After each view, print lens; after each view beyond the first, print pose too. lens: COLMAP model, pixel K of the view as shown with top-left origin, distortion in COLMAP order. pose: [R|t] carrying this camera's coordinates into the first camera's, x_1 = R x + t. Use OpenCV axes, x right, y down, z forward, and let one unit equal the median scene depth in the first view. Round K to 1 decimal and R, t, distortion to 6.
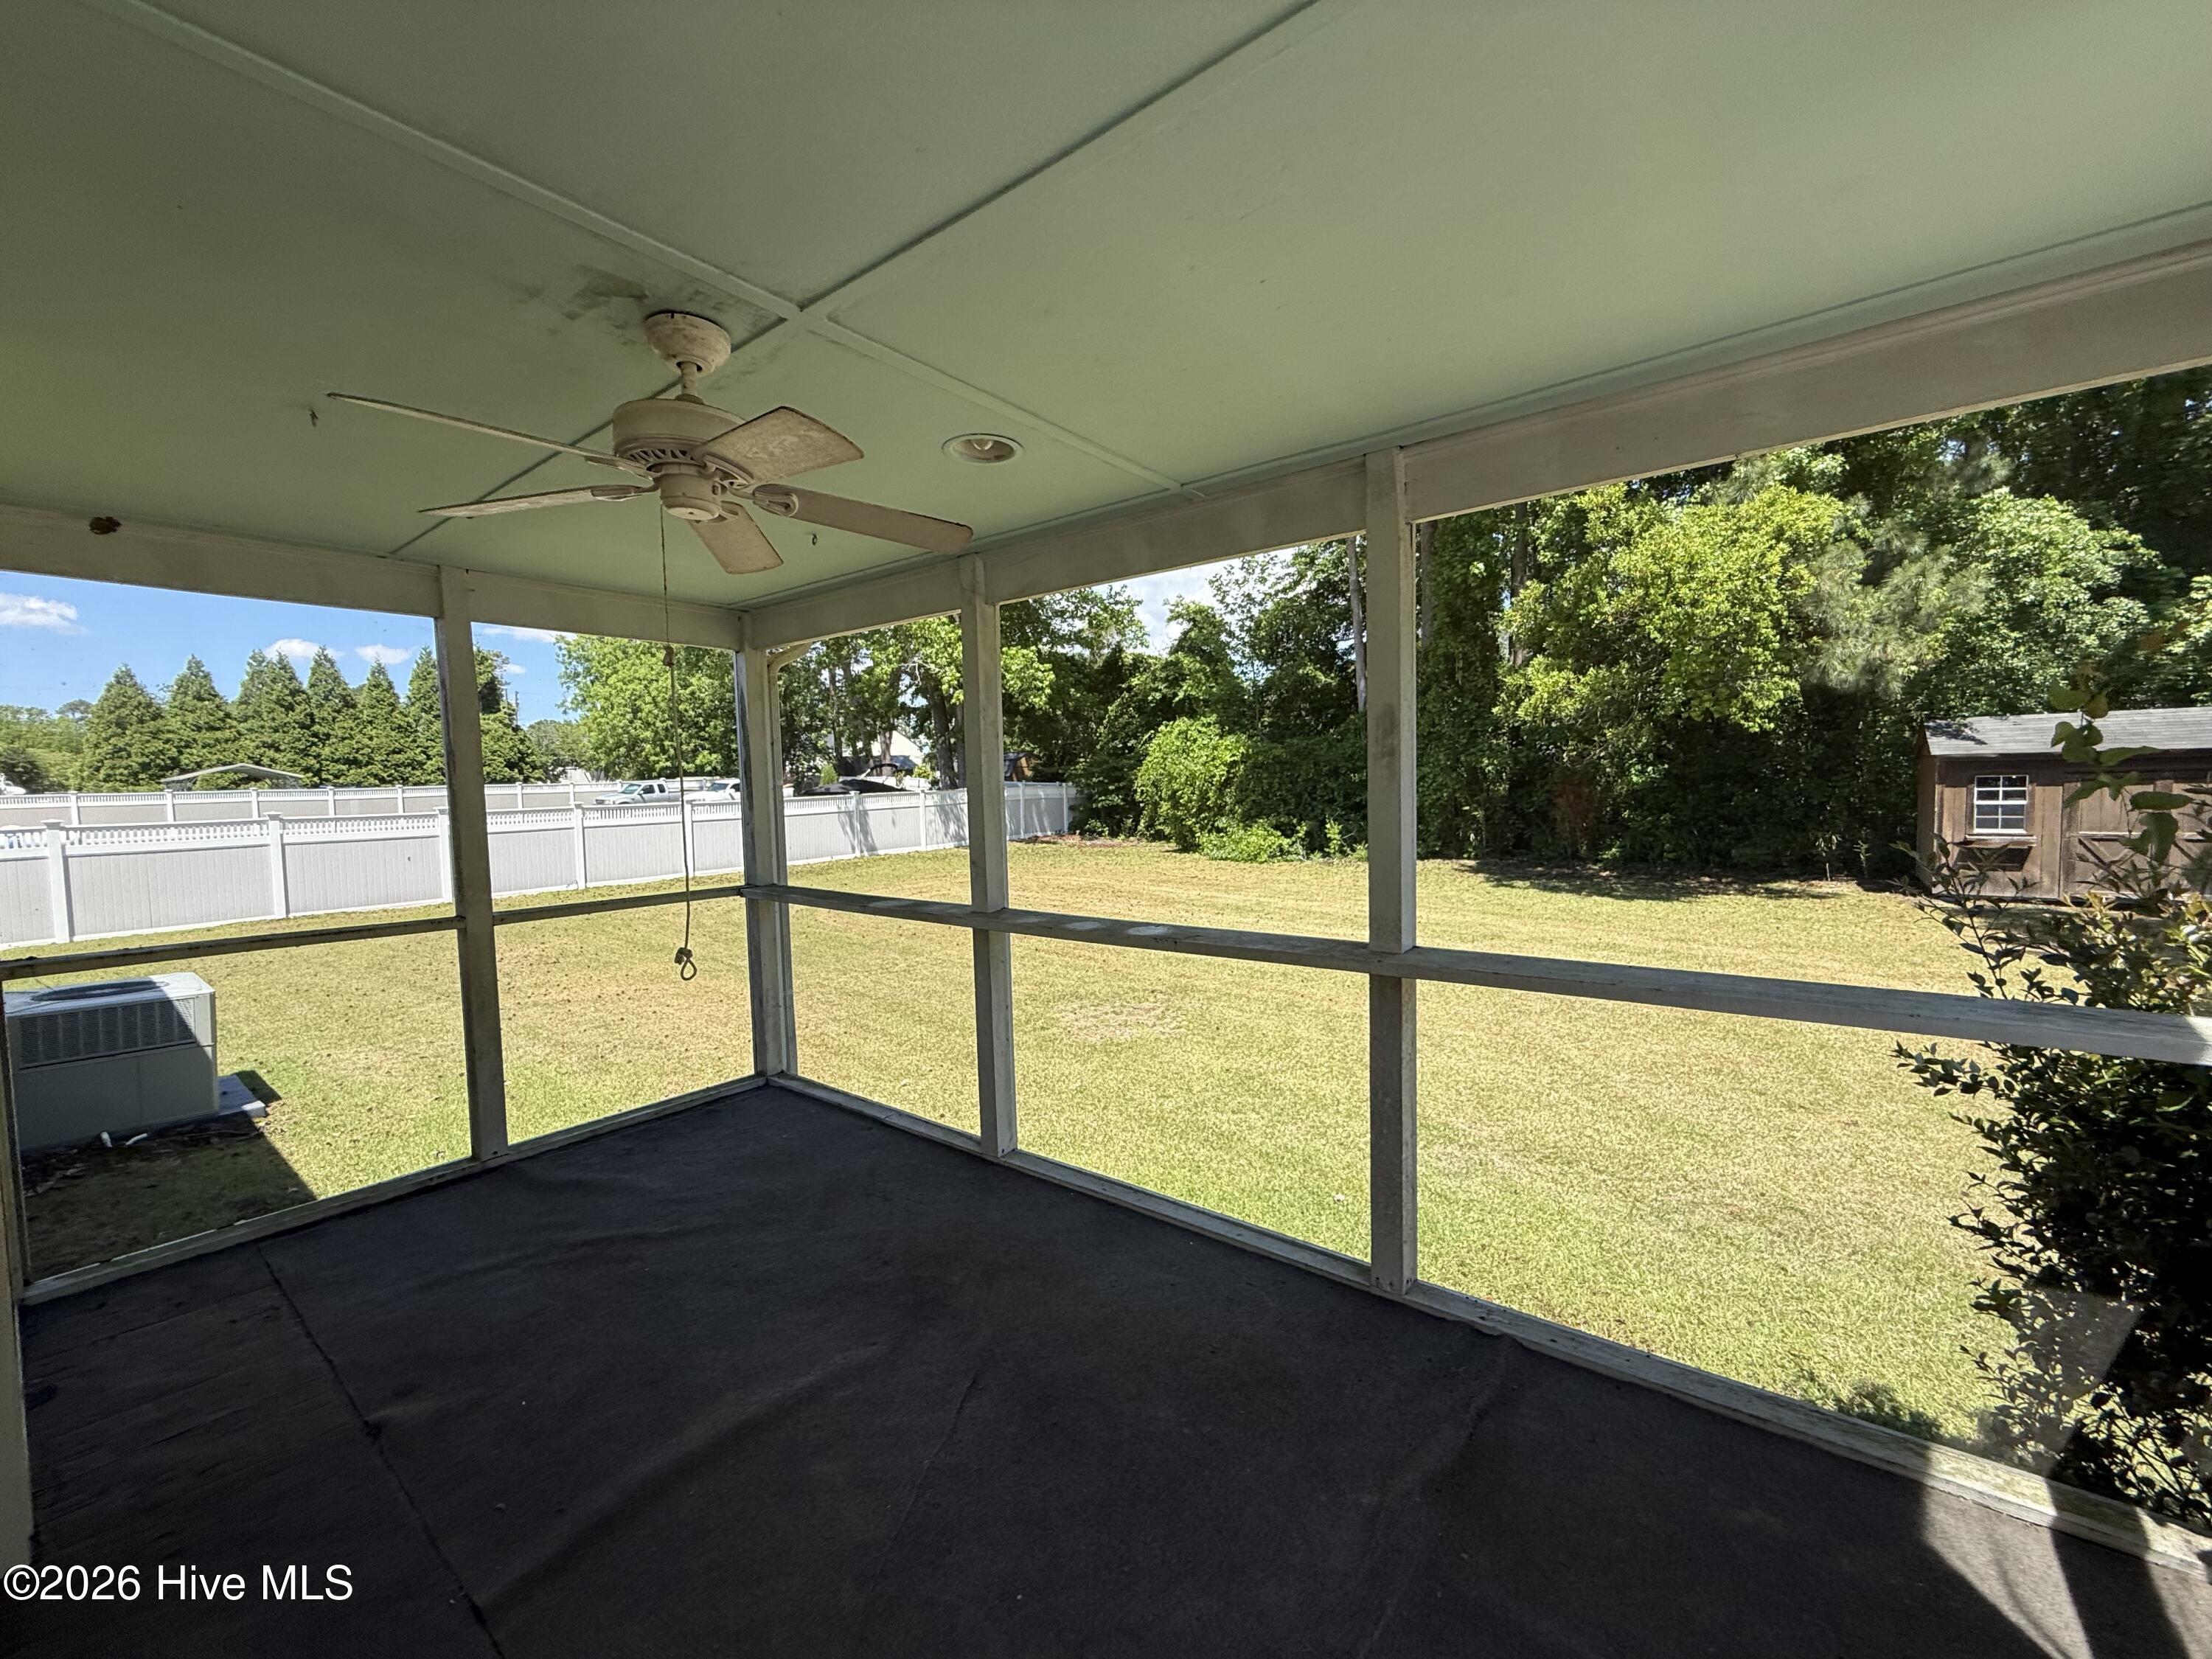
lens RADIAL K [[885.7, 0, 1099.0], [0, 885.7, 829.8], [0, 0, 1]] dist [0.000216, 0.000068]
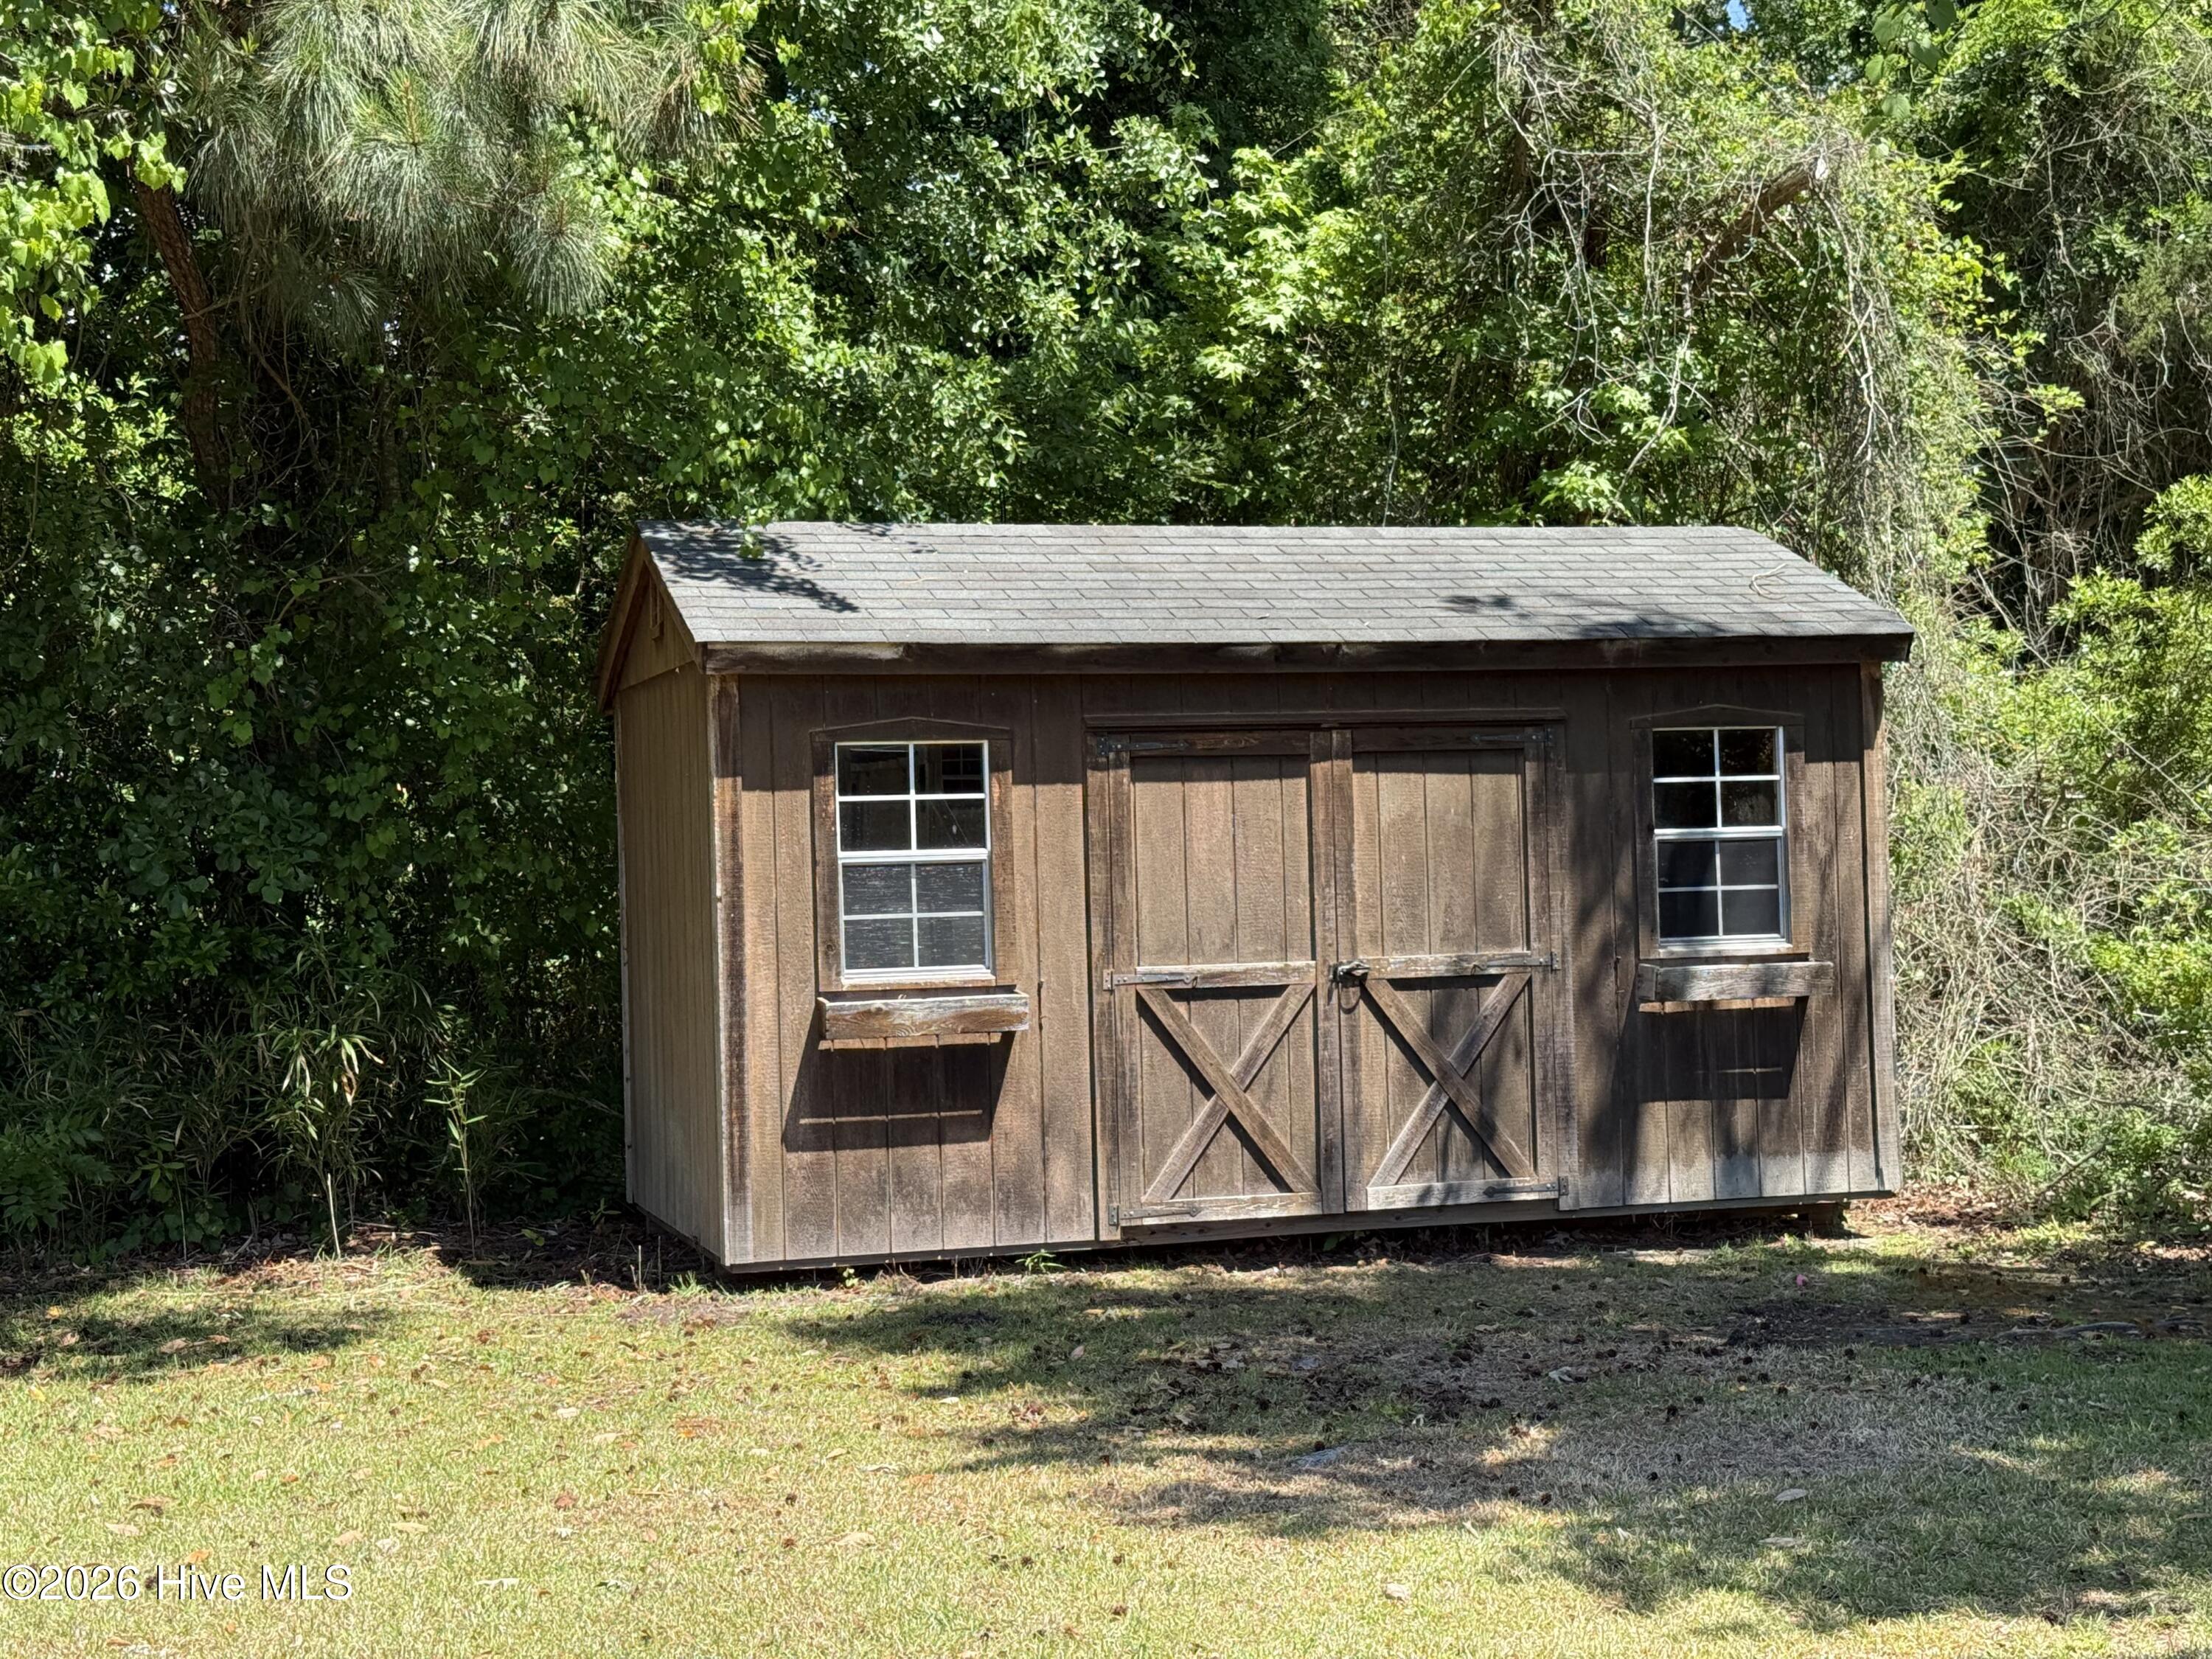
lens RADIAL K [[3111.5, 0, 1105.3], [0, 3111.5, 836.2], [0, 0, 1]] dist [0.142833, -0.042070]
pose [[0.576867, 0.021808, 0.816547, 0.267919], [0.063125, 0.995464, -0.071182, 0.019932], [-0.814395, 0.092608, 0.572873, 0.351342]]
